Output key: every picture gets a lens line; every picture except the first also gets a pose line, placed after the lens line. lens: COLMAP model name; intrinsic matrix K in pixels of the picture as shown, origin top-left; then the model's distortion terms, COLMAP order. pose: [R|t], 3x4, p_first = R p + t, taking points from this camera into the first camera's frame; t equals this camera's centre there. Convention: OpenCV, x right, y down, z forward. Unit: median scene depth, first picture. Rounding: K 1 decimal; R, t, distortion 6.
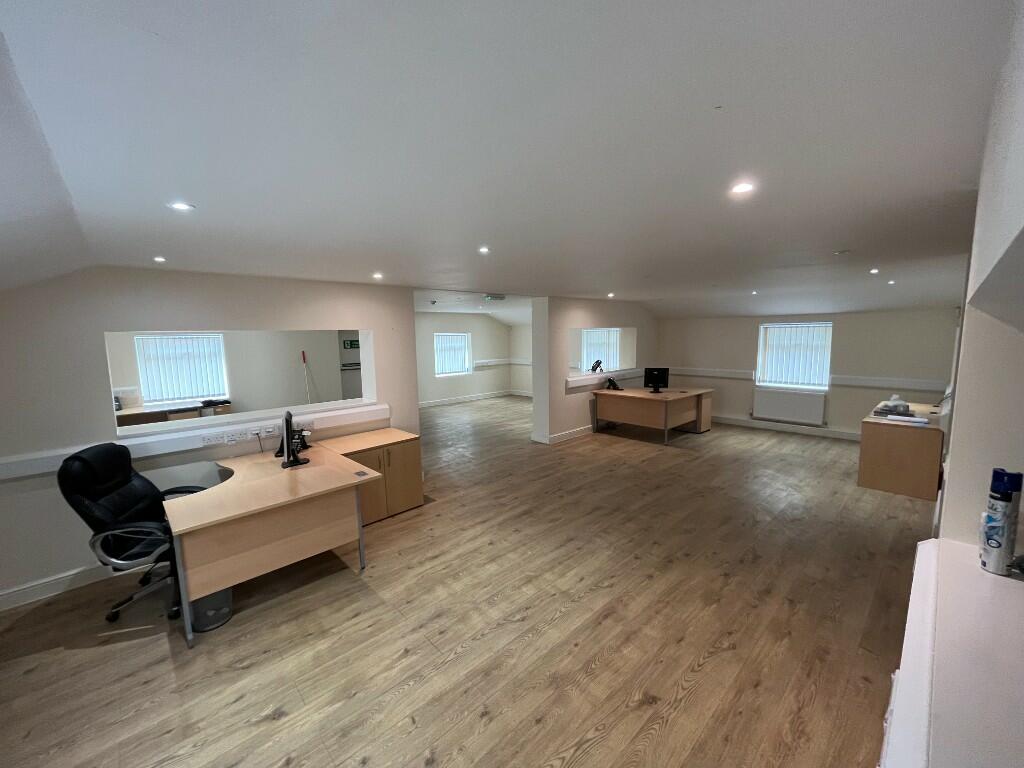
lens RADIAL K [[414.5, 0, 507.2], [0, 414.5, 384.5], [0, 0, 1]] dist [-0.004068, 0.000114]
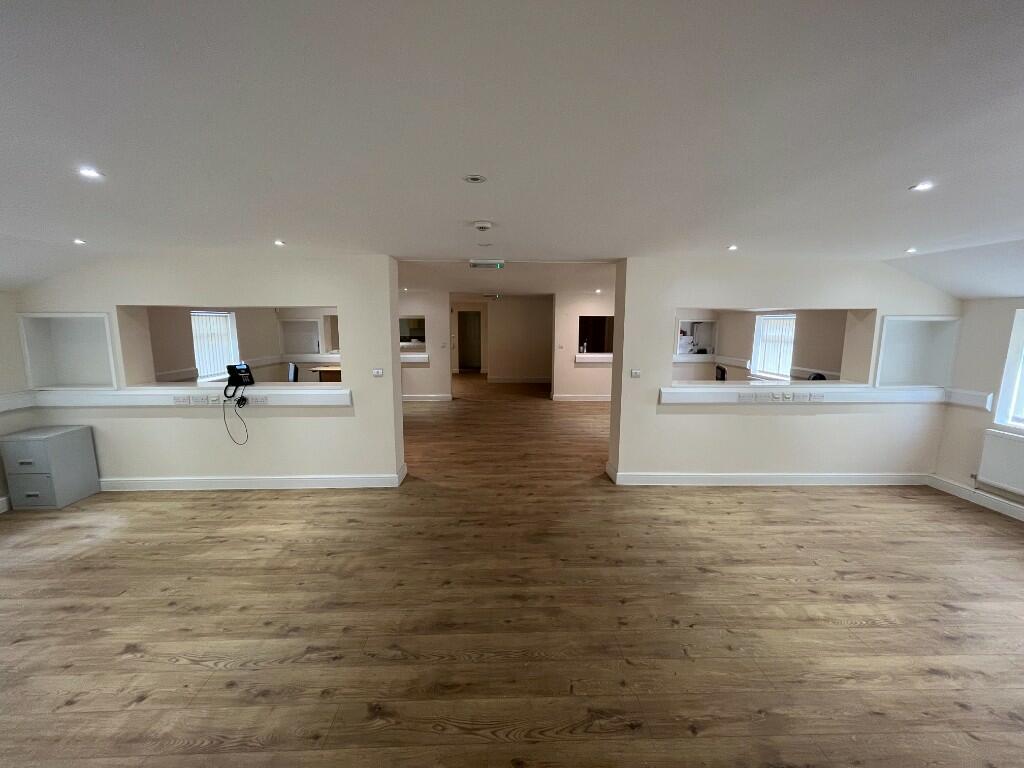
lens RADIAL K [[414.5, 0, 509.0], [0, 414.5, 385.1], [0, 0, 1]] dist [-0.004068, 0.000114]
pose [[-0.759438, -0.078837, 0.645786, -0.852630], [0.093314, 0.969167, 0.228052, -0.261494], [-0.643853, 0.233452, -0.728665, 2.423475]]
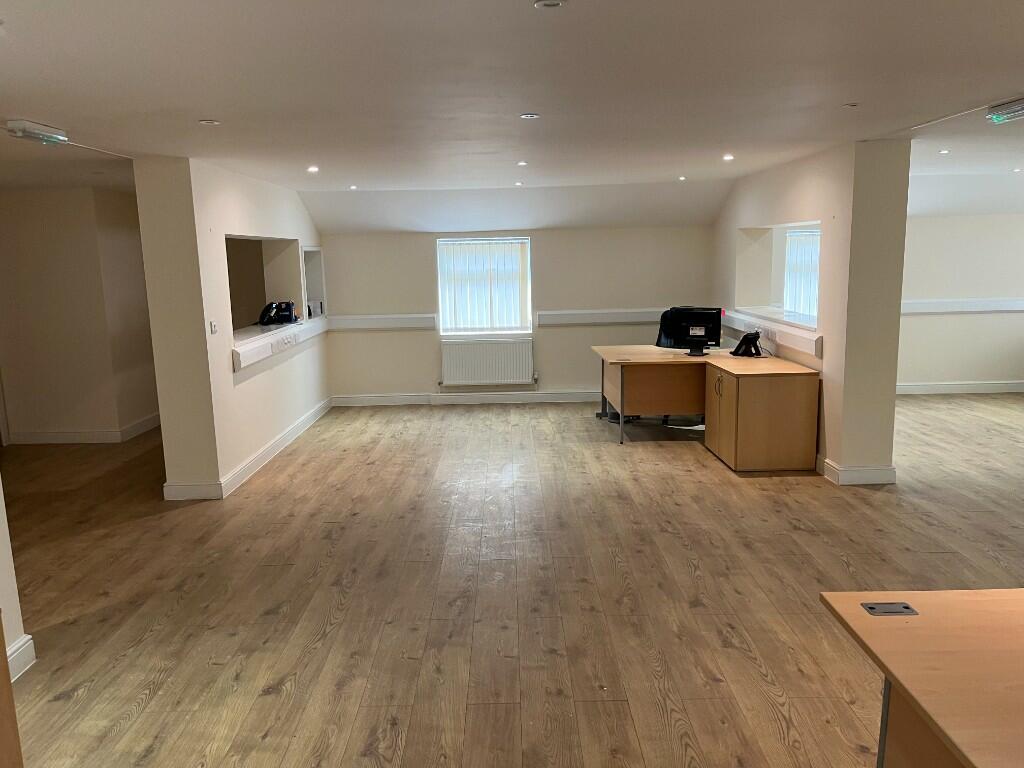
lens RADIAL K [[774.4, 0, 515.0], [0, 774.4, 384.1], [0, 0, 1]] dist [0.028073, -0.038704]
pose [[-0.668152, 0.157315, -0.727203, 1.167158], [-0.057124, 0.963660, 0.260953, -0.212384], [0.741829, 0.215897, -0.634885, 1.794312]]
